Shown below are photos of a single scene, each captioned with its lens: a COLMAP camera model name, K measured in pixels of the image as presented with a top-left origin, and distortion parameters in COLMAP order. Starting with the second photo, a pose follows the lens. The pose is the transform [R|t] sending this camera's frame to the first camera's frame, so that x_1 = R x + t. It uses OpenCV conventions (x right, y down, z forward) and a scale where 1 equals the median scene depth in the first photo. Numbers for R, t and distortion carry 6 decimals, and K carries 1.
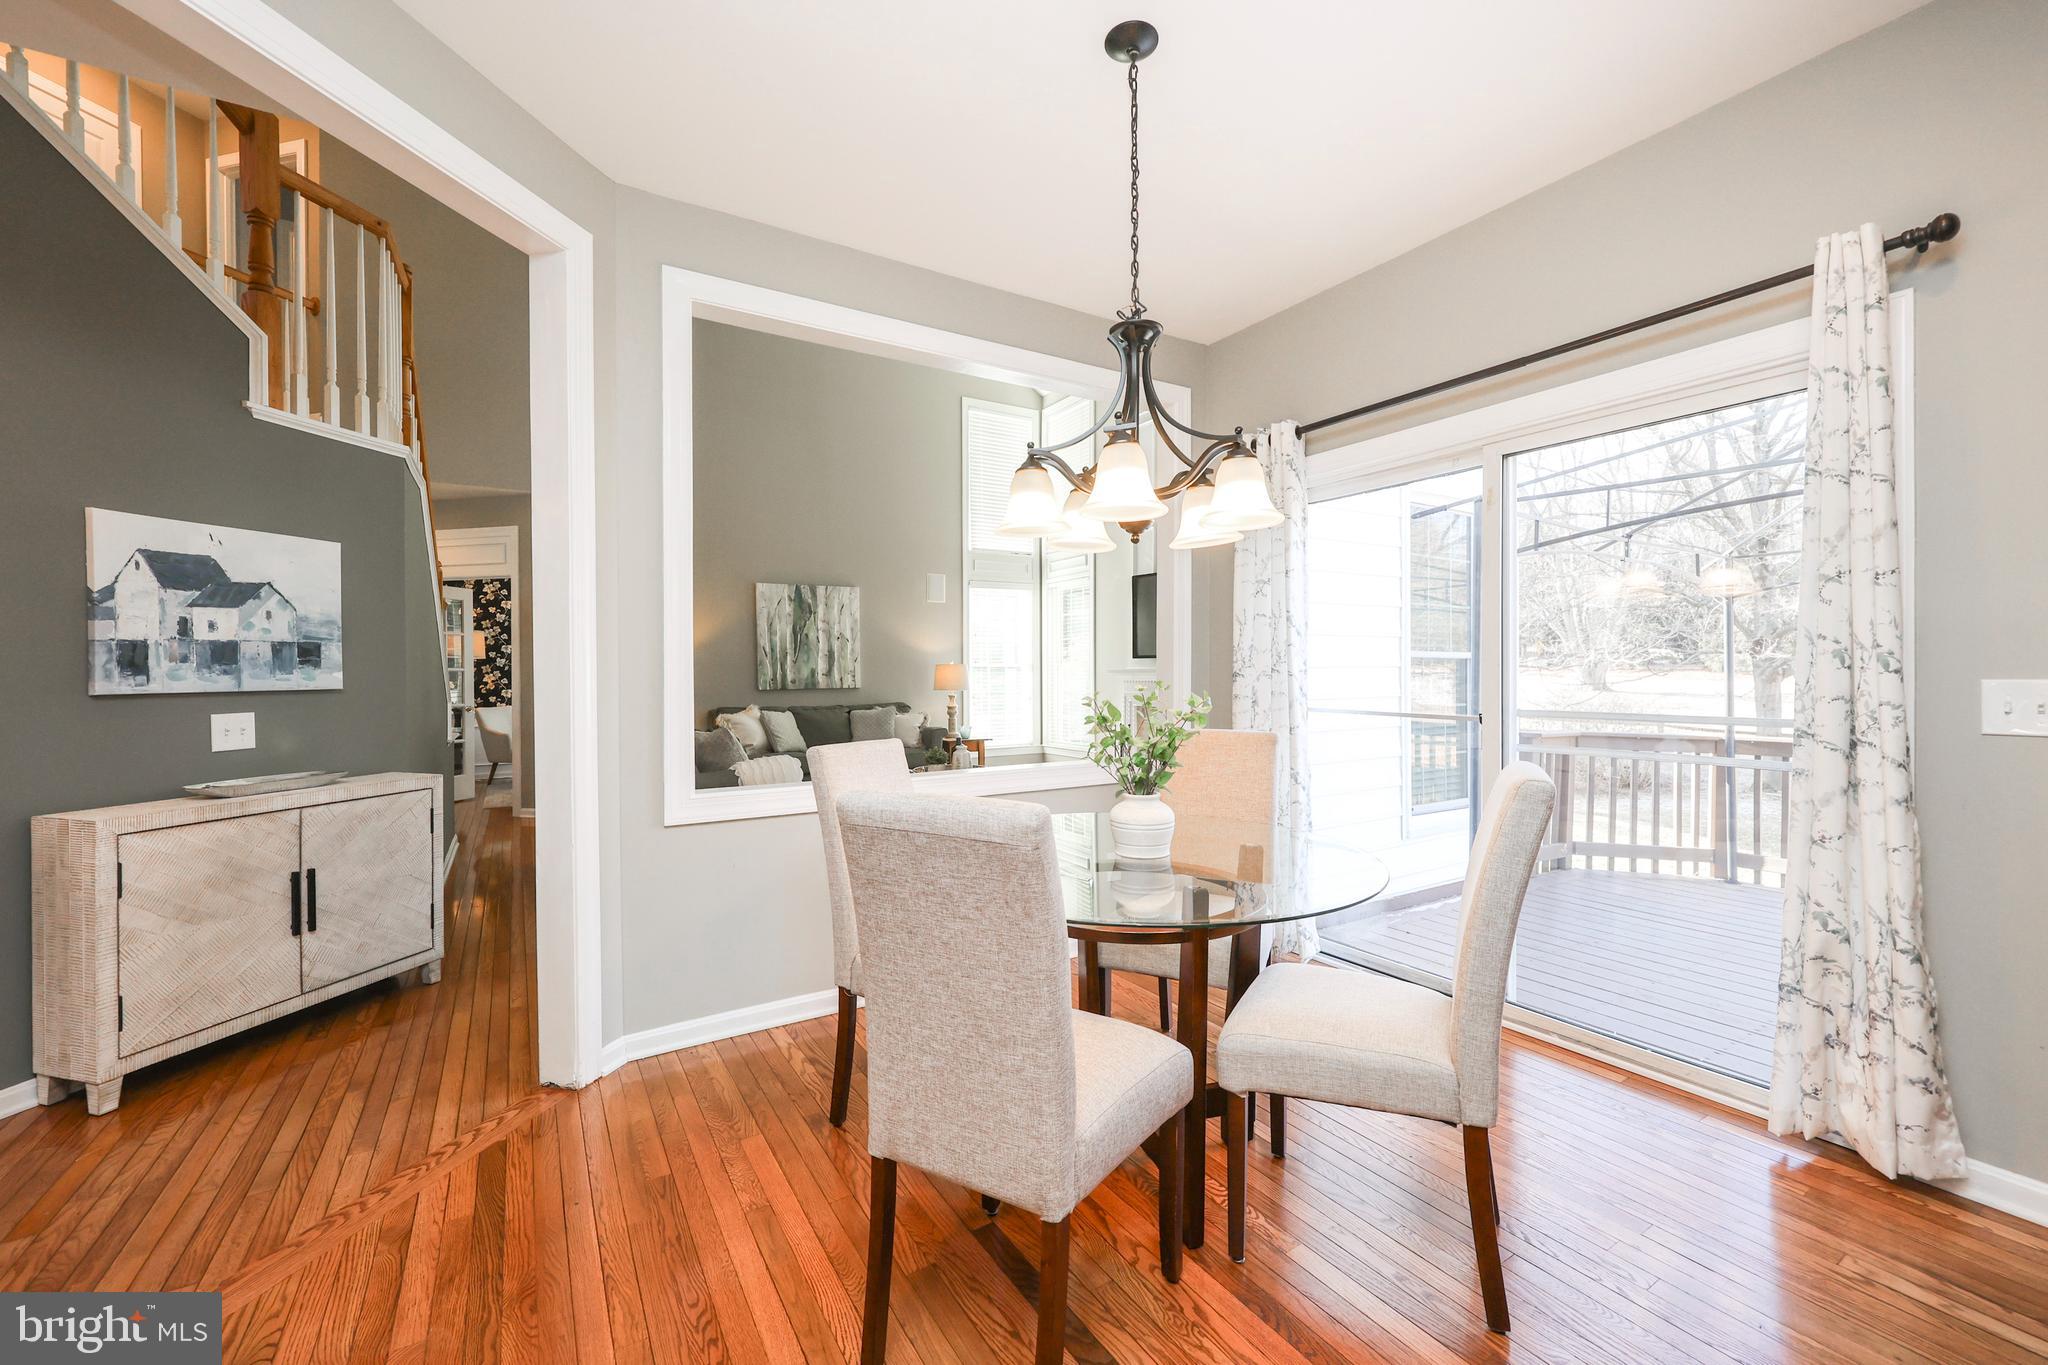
lens RADIAL K [[822.5, 0, 1018.4], [0, 822.5, 687.1], [0, 0, 1]] dist [-0.001091, -0.000139]
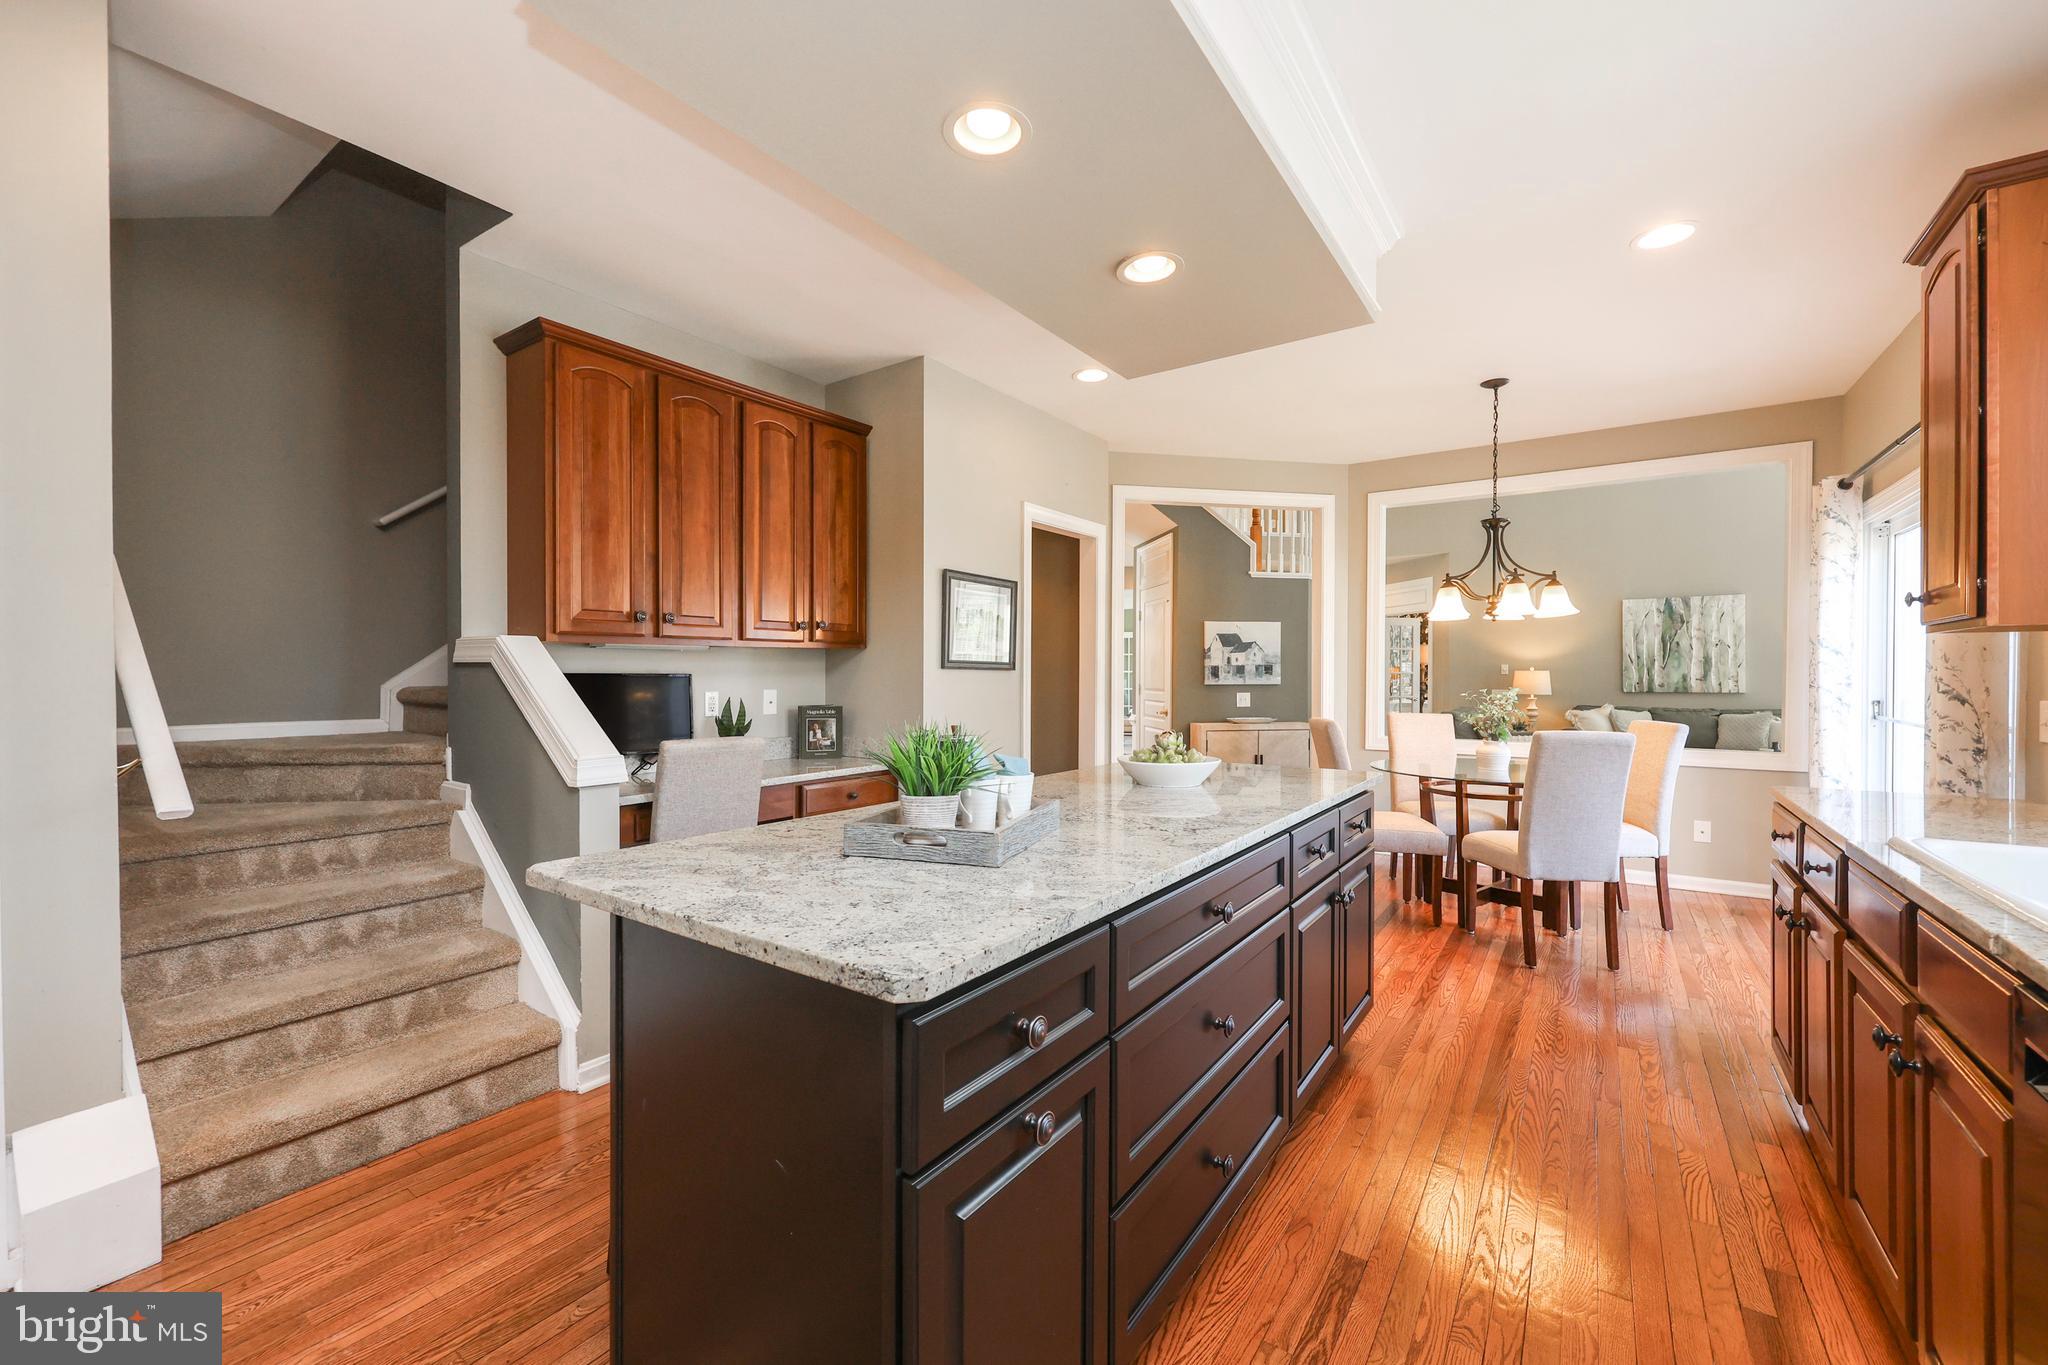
lens RADIAL K [[822.4, 0, 1024.7], [0, 822.4, 671.6], [0, 0, 1]] dist [-0.001596, 0.000002]
pose [[0.404128, 0.001712, -0.914701, 1.097049], [-0.019063, 0.999797, -0.006551, -0.004564], [0.914504, 0.020084, 0.404078, -0.656967]]
